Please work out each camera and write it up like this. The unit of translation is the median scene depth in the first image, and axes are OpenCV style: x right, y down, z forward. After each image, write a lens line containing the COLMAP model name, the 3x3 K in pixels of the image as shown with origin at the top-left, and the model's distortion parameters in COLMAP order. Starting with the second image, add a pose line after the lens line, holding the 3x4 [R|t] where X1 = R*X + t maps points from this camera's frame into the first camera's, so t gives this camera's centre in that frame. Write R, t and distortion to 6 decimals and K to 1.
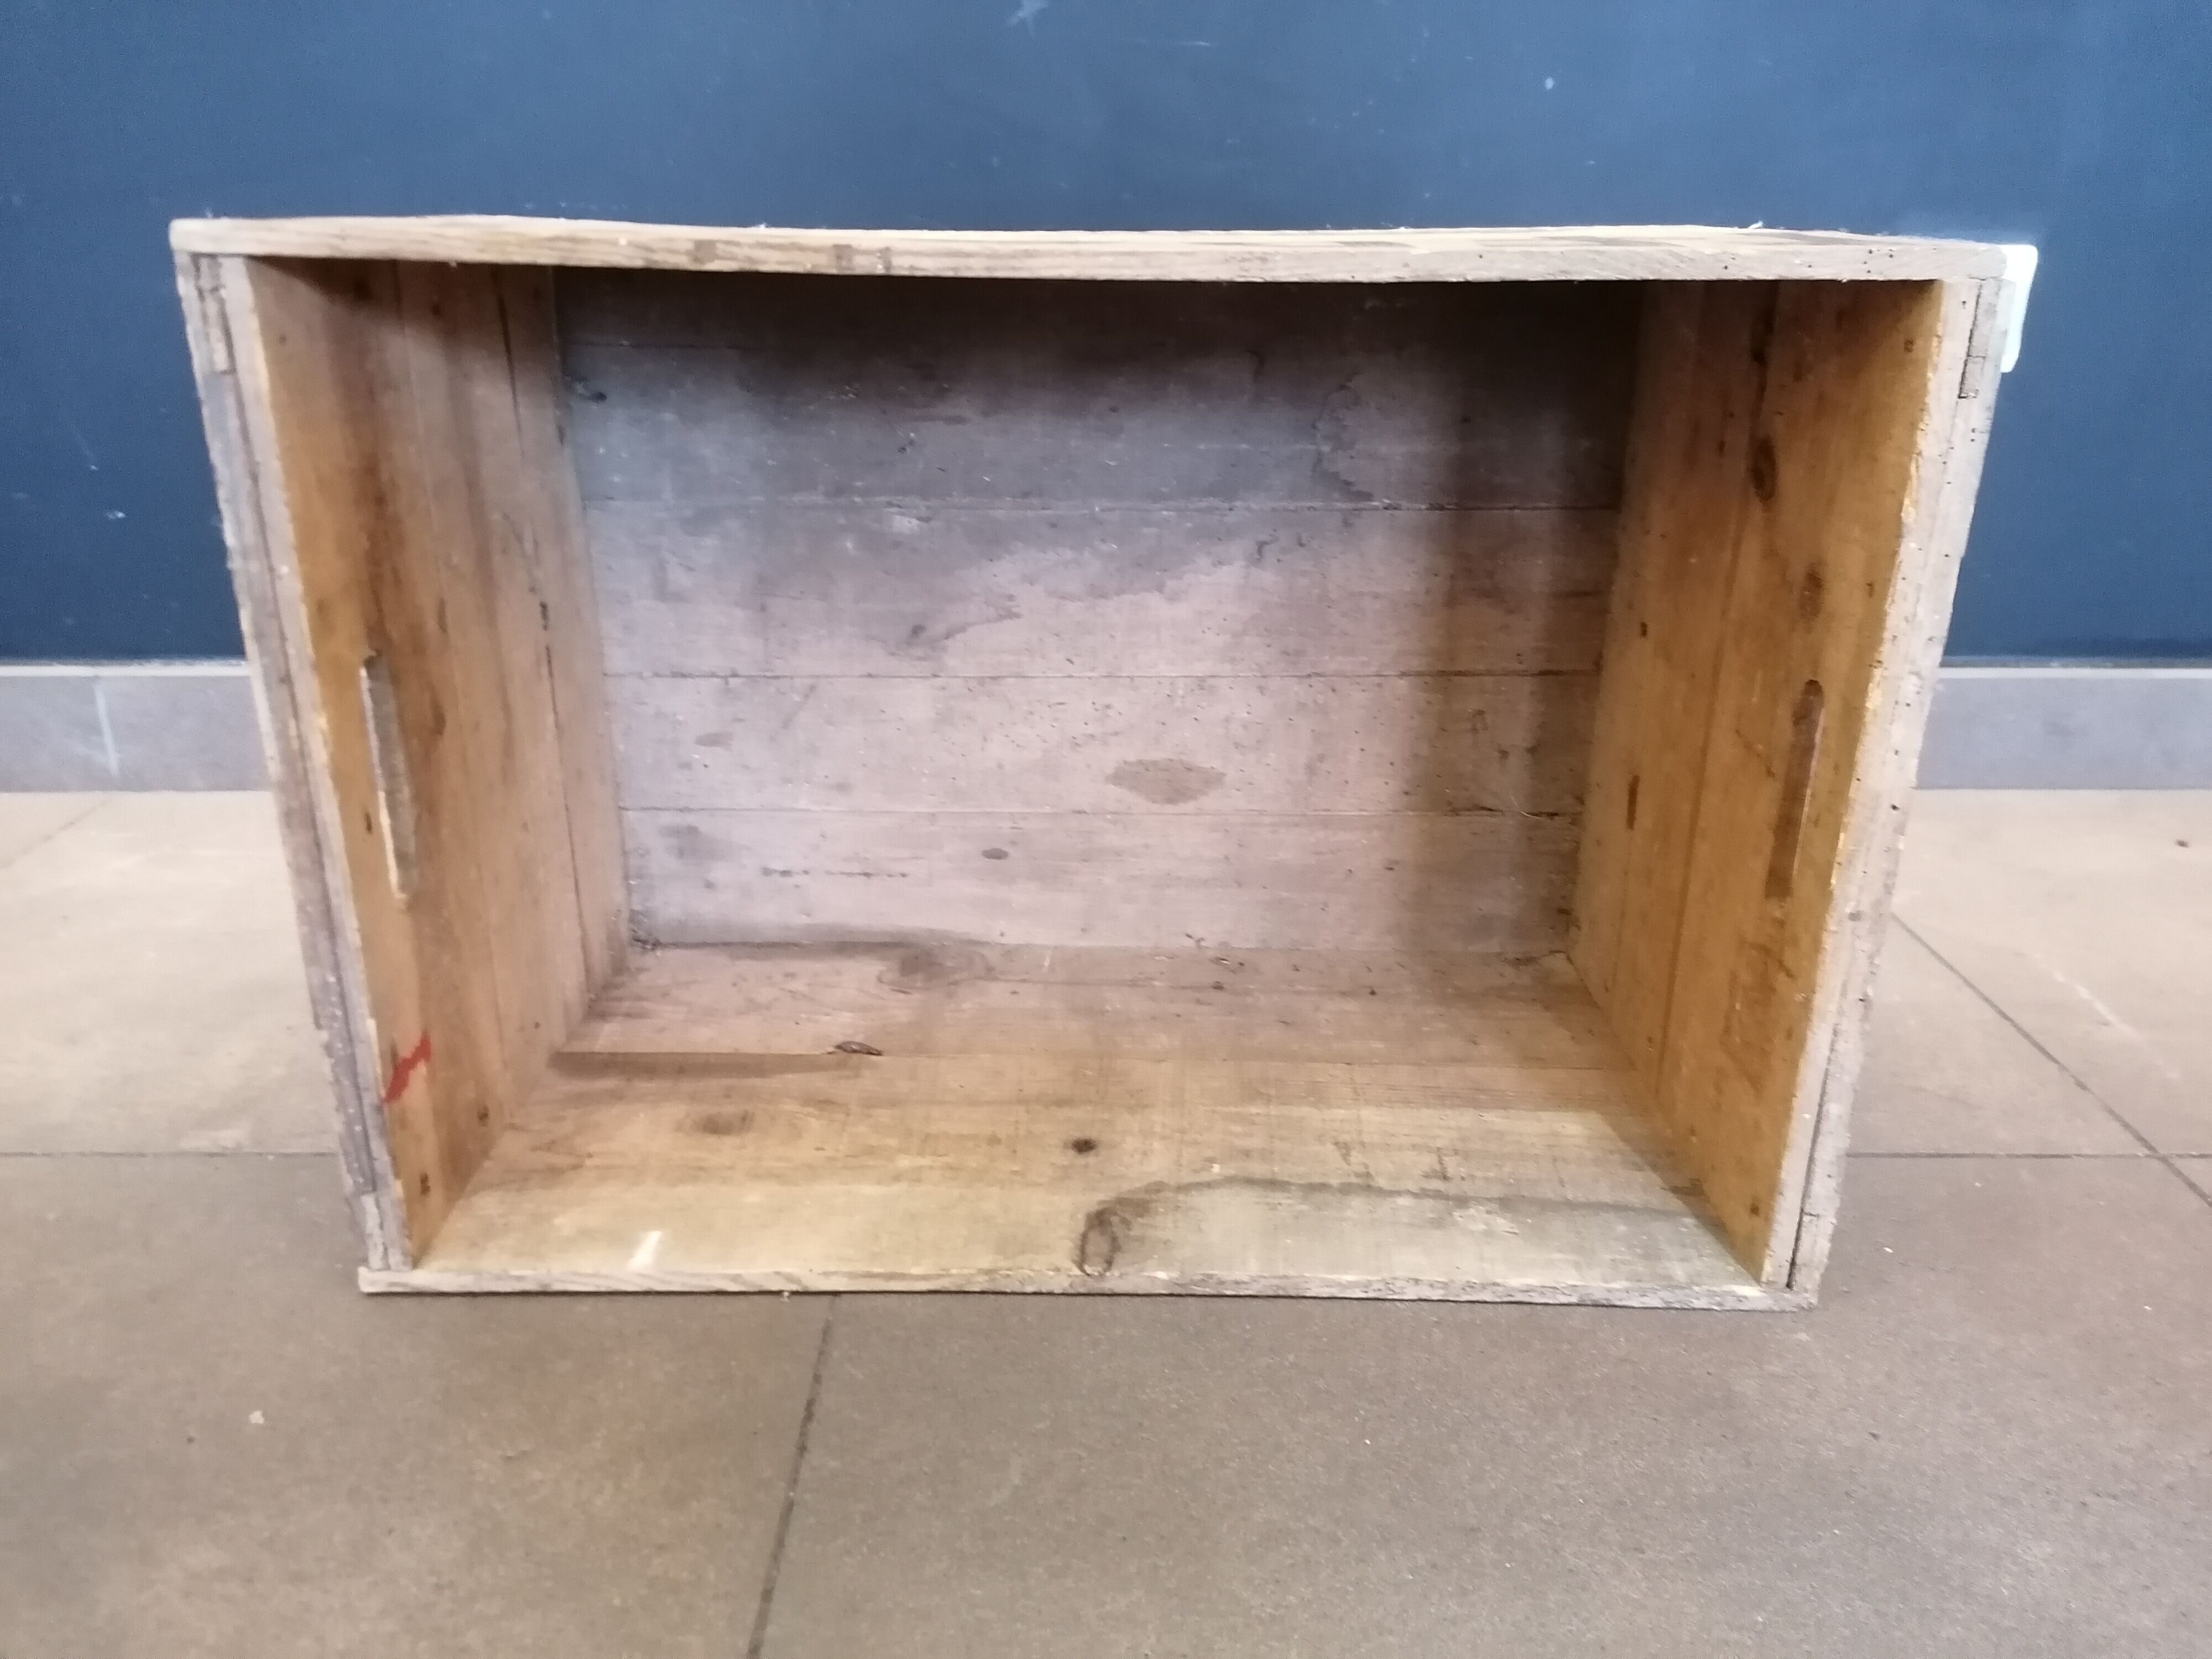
lens RADIAL K [[1660.1, 0, 1109.2], [0, 1660.1, 832.5], [0, 0, 1]] dist [0.062942, -0.087746]
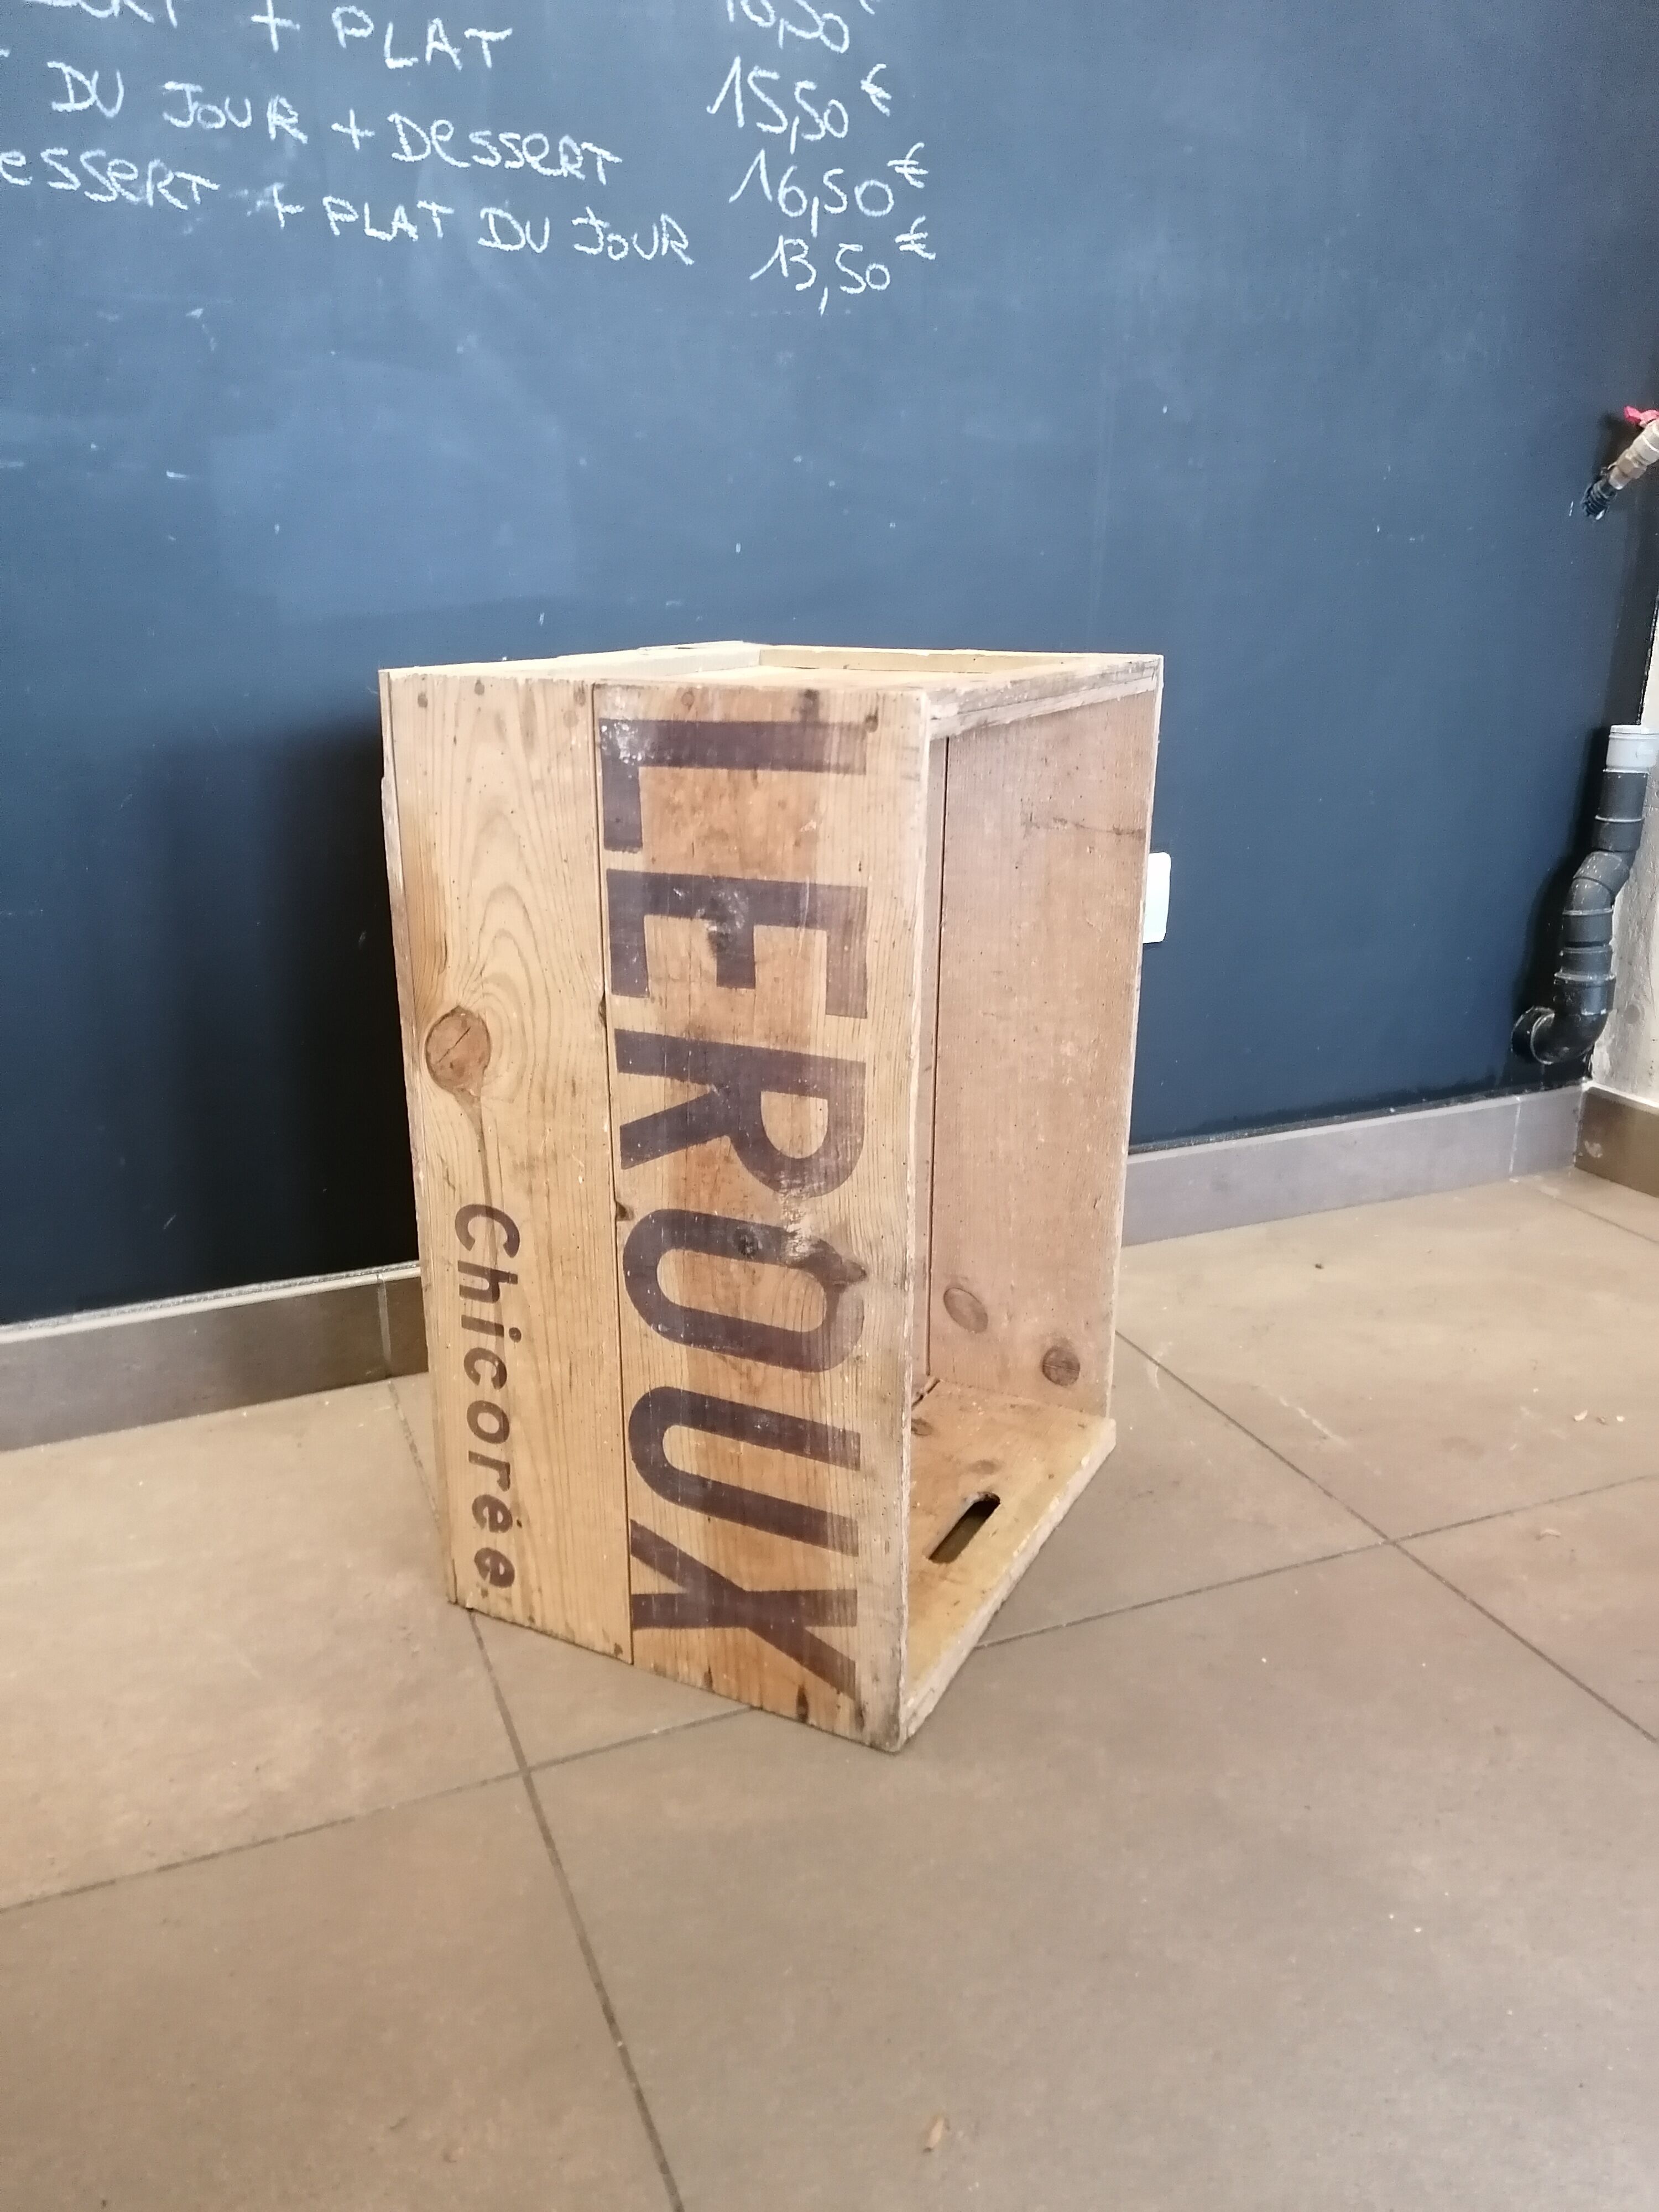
lens RADIAL K [[1641.7, 0, 829.5], [0, 1641.7, 1106.0], [0, 0, 1]] dist [0.111296, -0.181788]
pose [[0.928056, -0.121661, 0.352011, -0.397948], [0.138952, 0.990004, -0.024177, -0.290262], [-0.345551, 0.071350, 0.935684, -0.298581]]
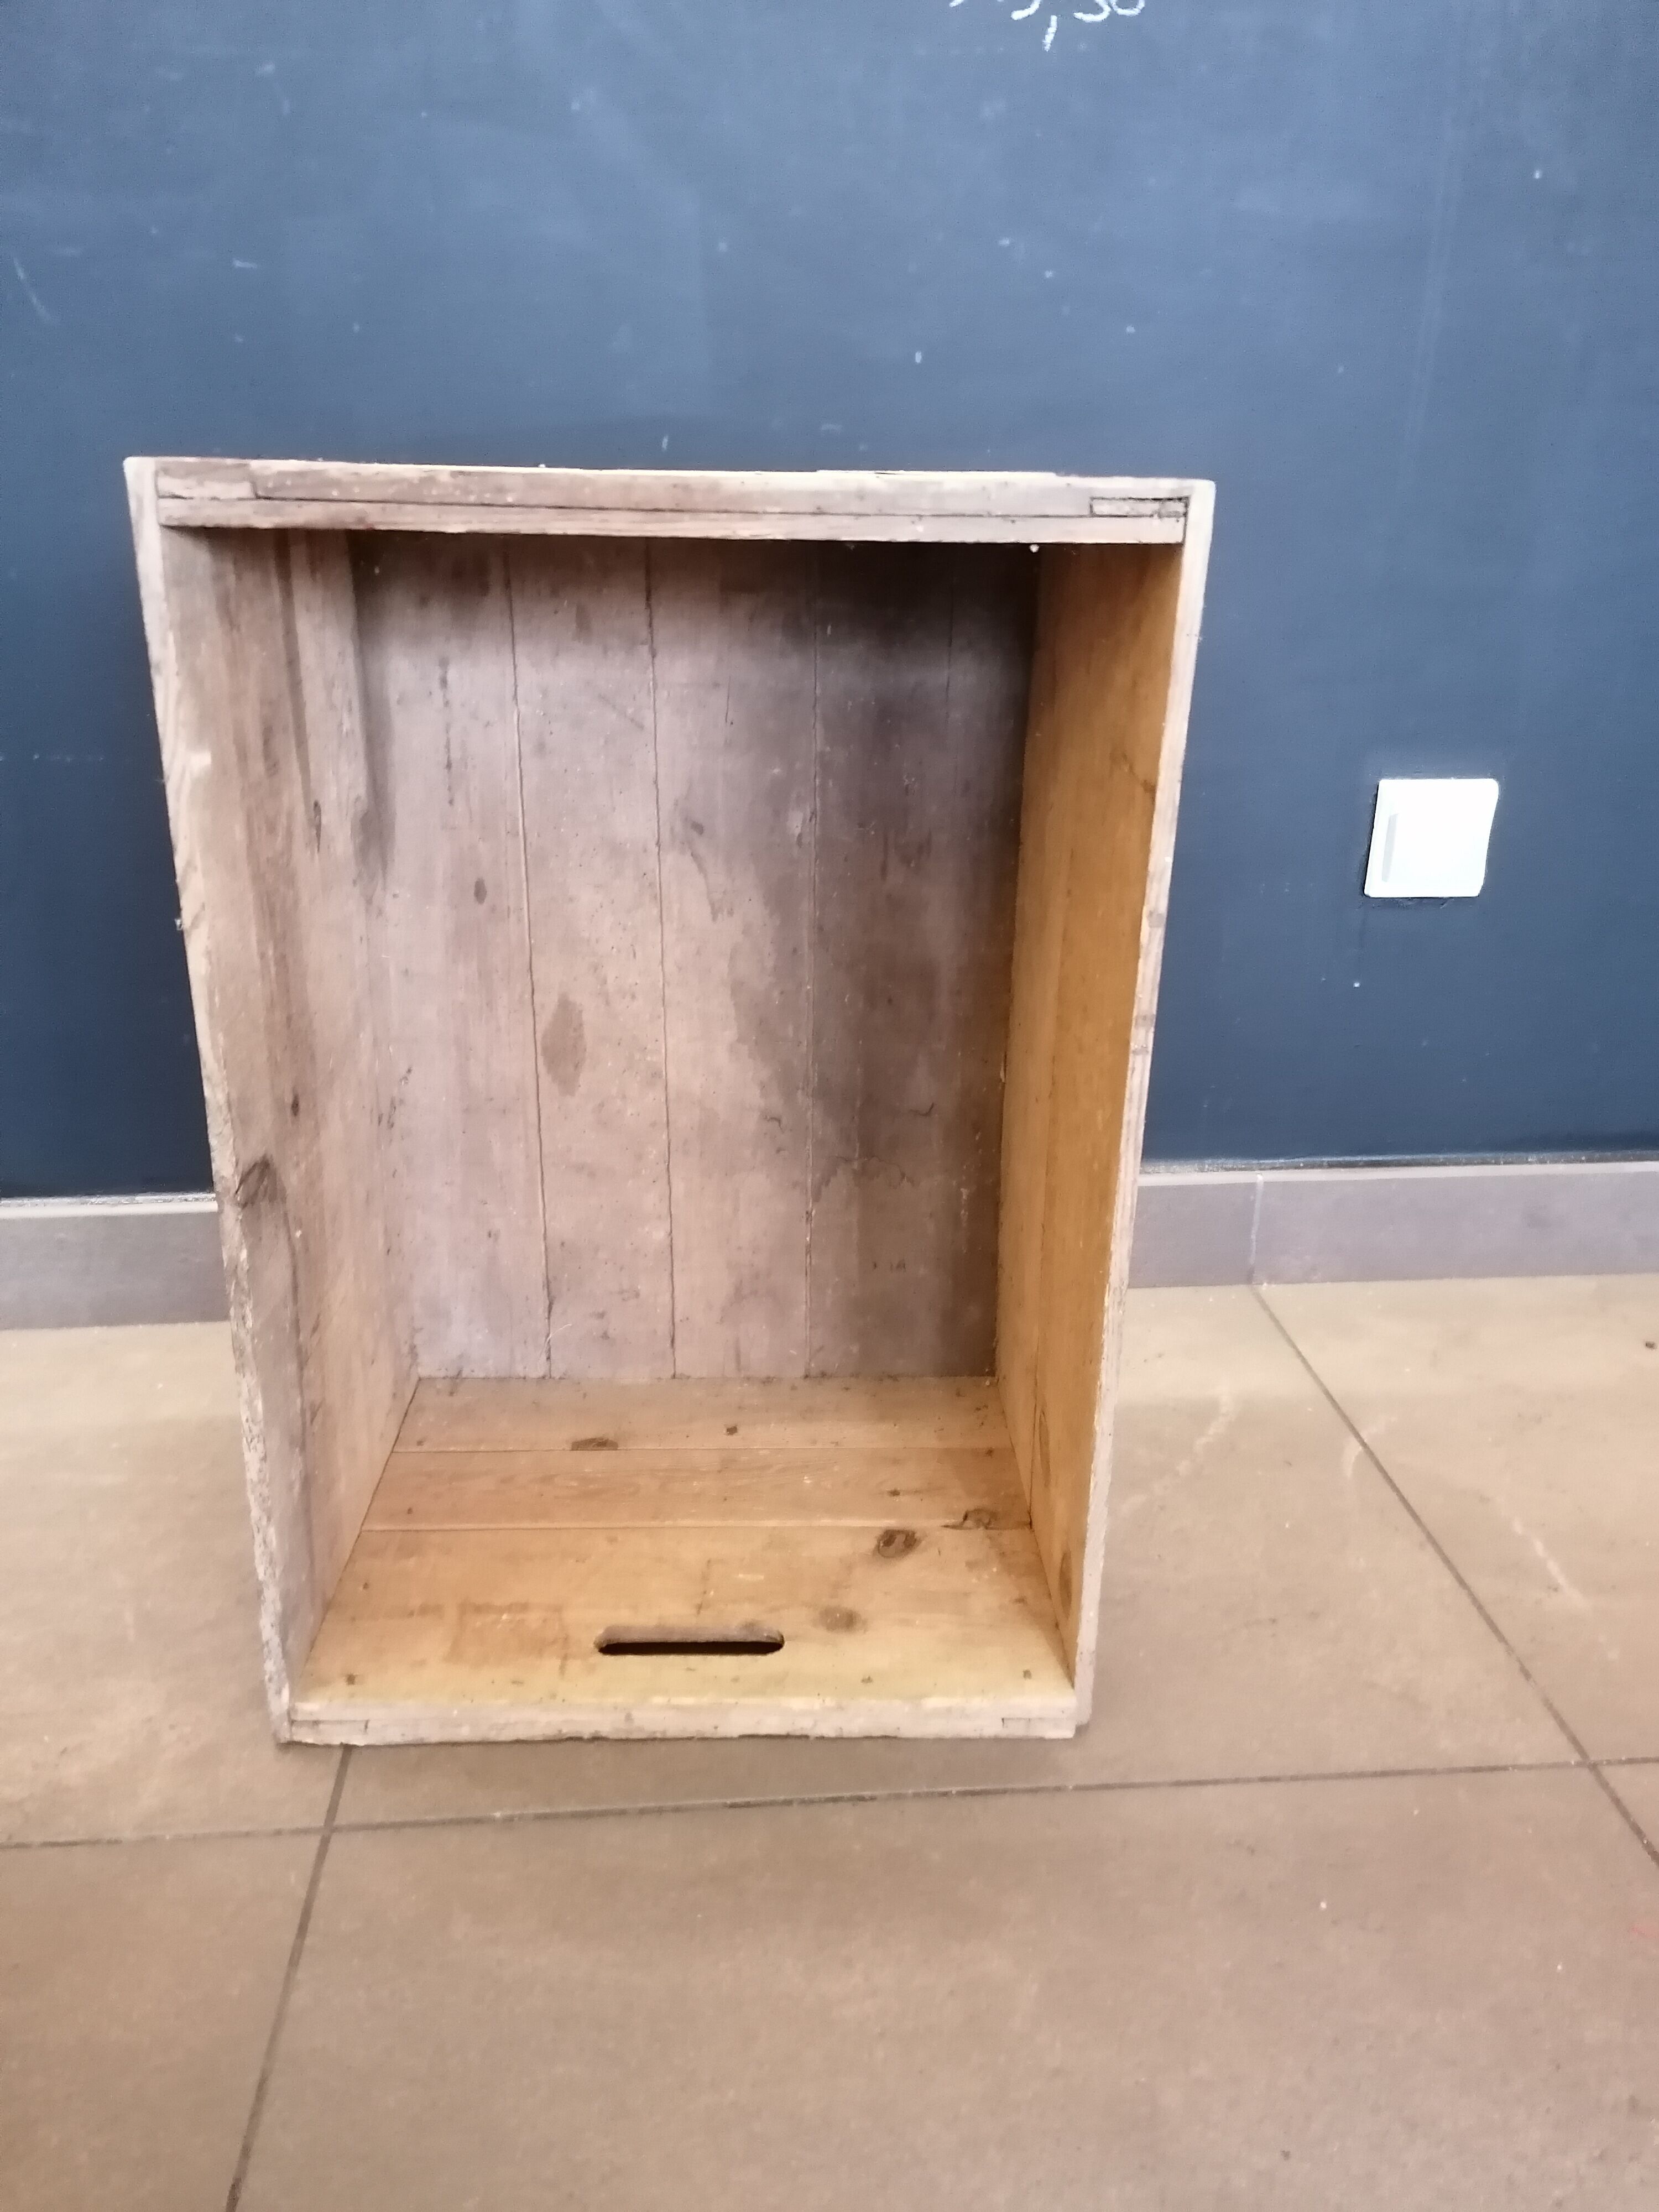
lens RADIAL K [[1660.1, 0, 829.5], [0, 1660.1, 1106.0], [0, 0, 1]] dist [0.062942, -0.087746]
pose [[0.997329, -0.021924, 0.069672, 0.119326], [0.022139, 0.999752, -0.002321, -0.296616], [-0.069604, 0.003858, 0.997567, -0.013899]]
